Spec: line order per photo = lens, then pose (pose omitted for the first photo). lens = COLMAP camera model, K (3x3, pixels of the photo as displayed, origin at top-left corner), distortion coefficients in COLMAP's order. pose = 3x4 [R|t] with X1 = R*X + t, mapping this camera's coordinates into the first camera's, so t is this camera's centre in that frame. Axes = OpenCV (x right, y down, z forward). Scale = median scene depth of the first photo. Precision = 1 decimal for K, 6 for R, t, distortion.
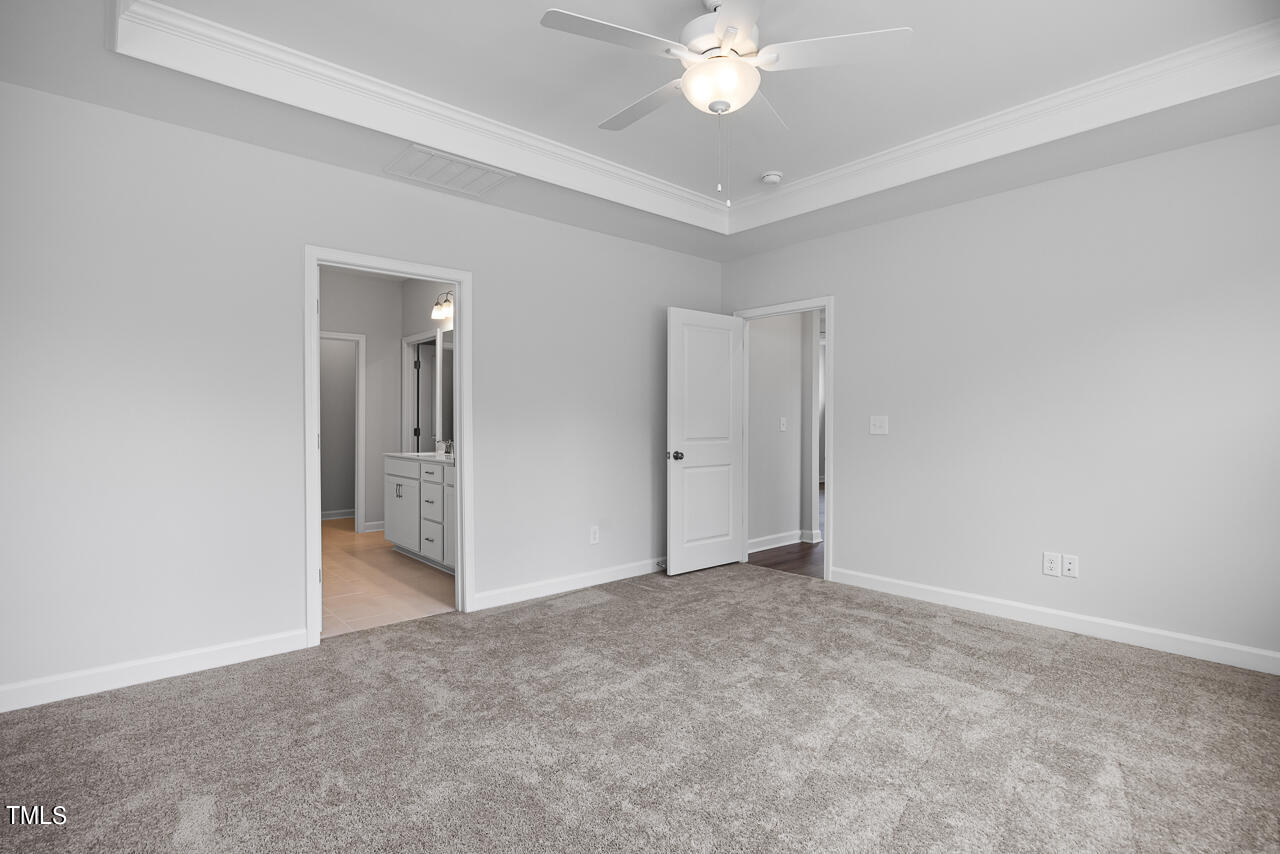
lens RADIAL K [[626.2, 0, 645.2], [0, 626.2, 425.7], [0, 0, 1]] dist [-0.010689, 0.001643]
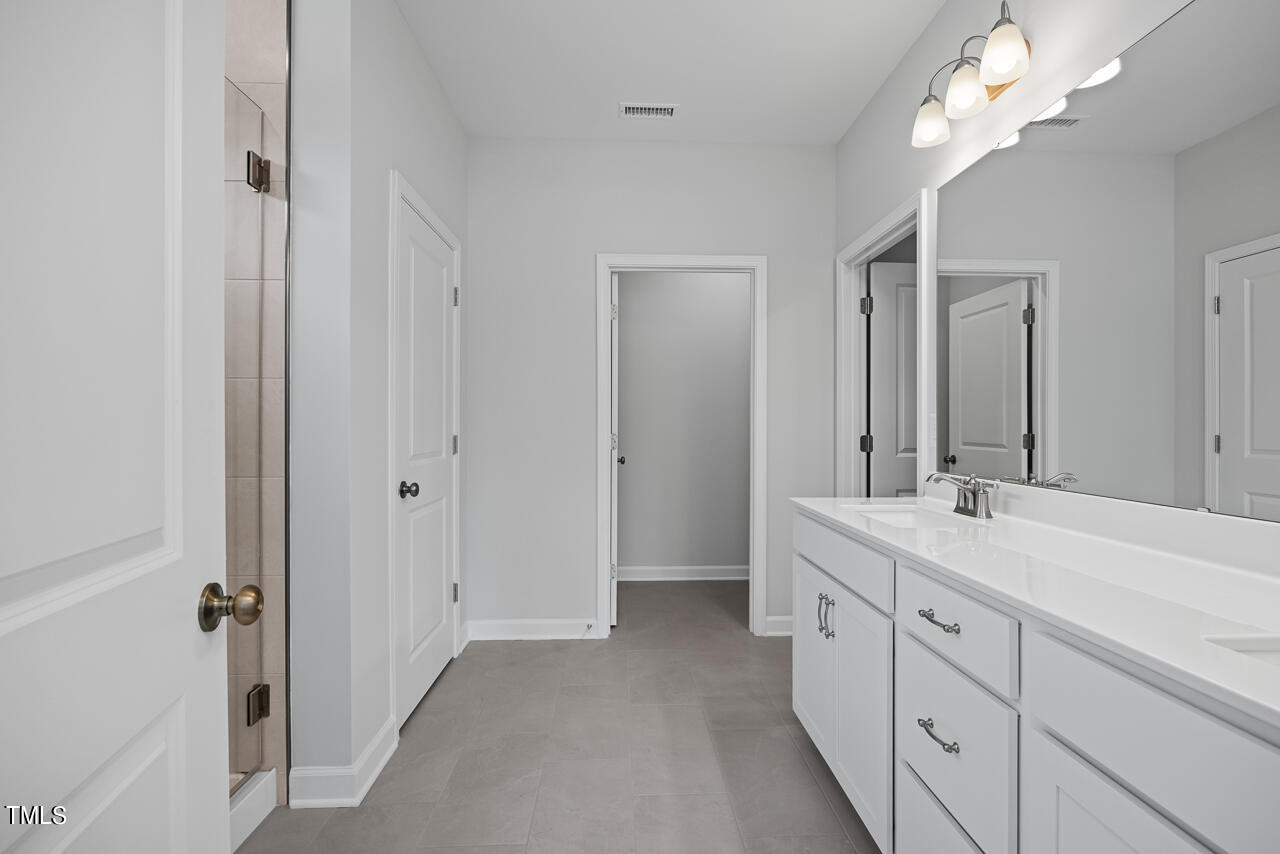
lens RADIAL K [[608.5, 0, 644.9], [0, 608.5, 426.4], [0, 0, 1]] dist [-0.001093, 0.000021]
pose [[0.779357, -0.000864, -0.626580, -0.221451], [-0.001696, 0.999992, -0.003488, -0.001287], [0.626578, 0.003782, 0.779350, 0.572772]]
